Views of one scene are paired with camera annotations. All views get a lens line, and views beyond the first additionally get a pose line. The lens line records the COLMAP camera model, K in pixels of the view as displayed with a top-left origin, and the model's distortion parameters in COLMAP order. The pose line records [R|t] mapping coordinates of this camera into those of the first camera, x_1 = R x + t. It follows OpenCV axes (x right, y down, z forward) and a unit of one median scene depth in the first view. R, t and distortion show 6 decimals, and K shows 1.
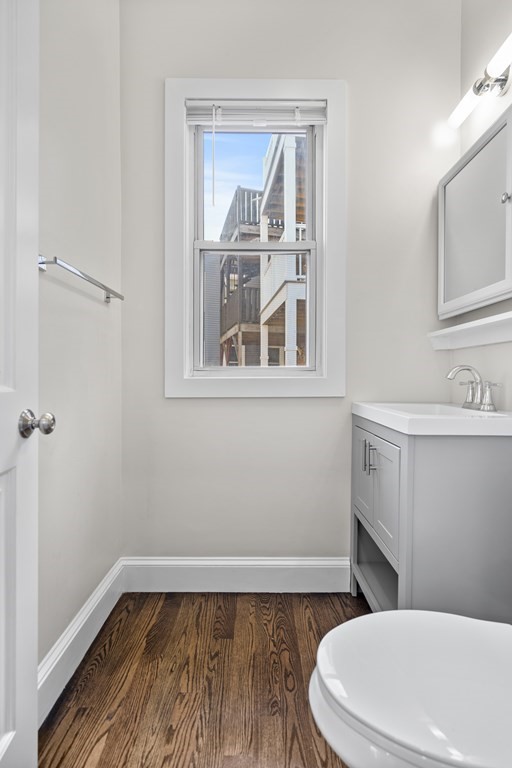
lens RADIAL K [[345.4, 0, 256.3], [0, 345.4, 382.1], [0, 0, 1]] dist [-0.005726, -0.000685]
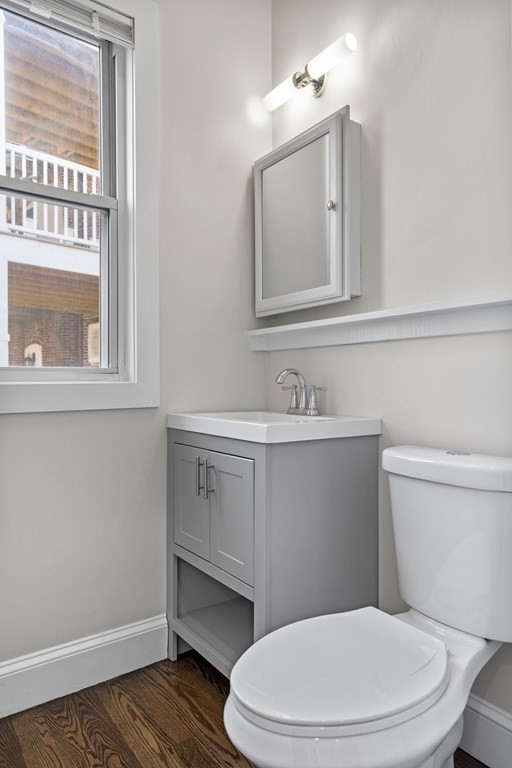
lens RADIAL K [[495.5, 0, 256.8], [0, 495.5, 383.0], [0, 0, 1]] dist [0.006153, -0.008071]
pose [[0.806054, -0.005870, 0.591813, -0.247309], [0.013761, 0.999866, -0.008825, 0.000830], [-0.591682, 0.015257, 0.806027, -0.037549]]
